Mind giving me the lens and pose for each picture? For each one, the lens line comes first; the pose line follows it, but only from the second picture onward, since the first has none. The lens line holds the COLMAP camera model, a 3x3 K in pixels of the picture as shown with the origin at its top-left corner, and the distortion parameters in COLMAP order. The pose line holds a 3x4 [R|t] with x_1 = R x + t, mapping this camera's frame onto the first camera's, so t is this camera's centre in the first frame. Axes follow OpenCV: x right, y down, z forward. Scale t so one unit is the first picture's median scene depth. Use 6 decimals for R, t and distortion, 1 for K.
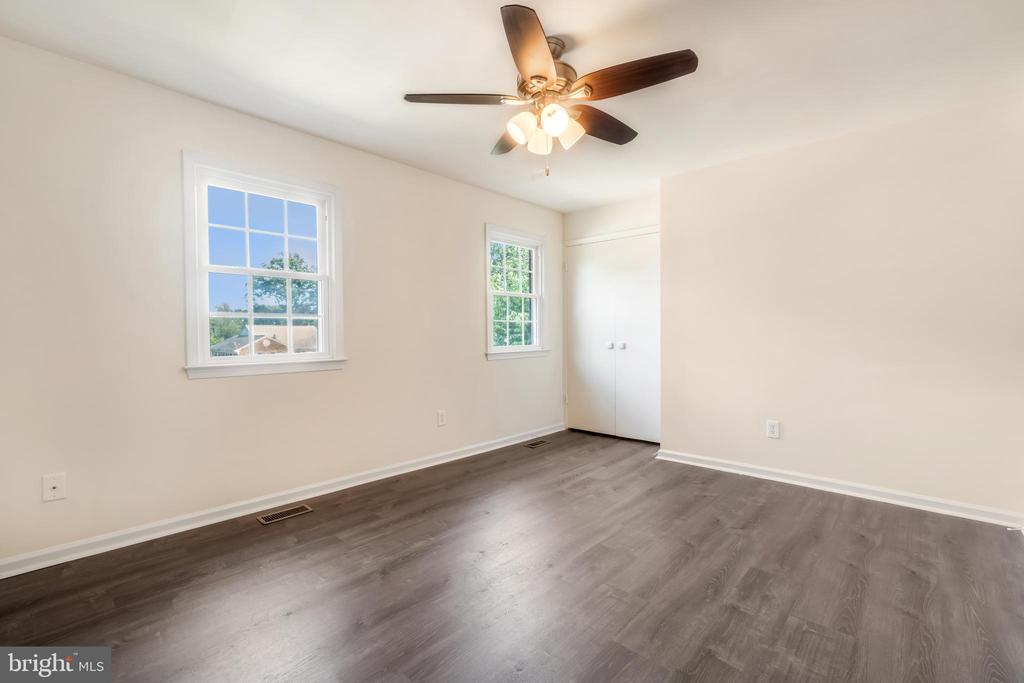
lens RADIAL K [[457.4, 0, 515.9], [0, 457.4, 335.5], [0, 0, 1]] dist [-0.008218, 0.000200]
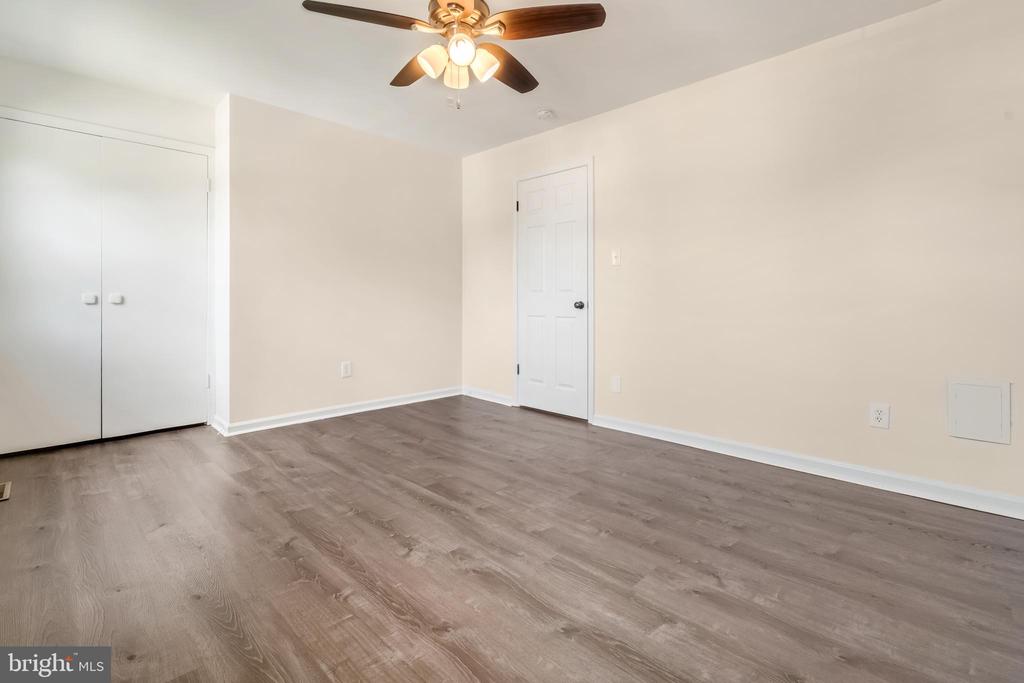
lens RADIAL K [[465.7, 0, 515.0], [0, 465.7, 299.6], [0, 0, 1]] dist [-0.003549, -0.000177]
pose [[0.035454, 0.003378, 0.999366, -0.427326], [0.006517, 0.999972, -0.003612, 0.028596], [-0.999350, 0.006640, 0.035431, 0.397059]]
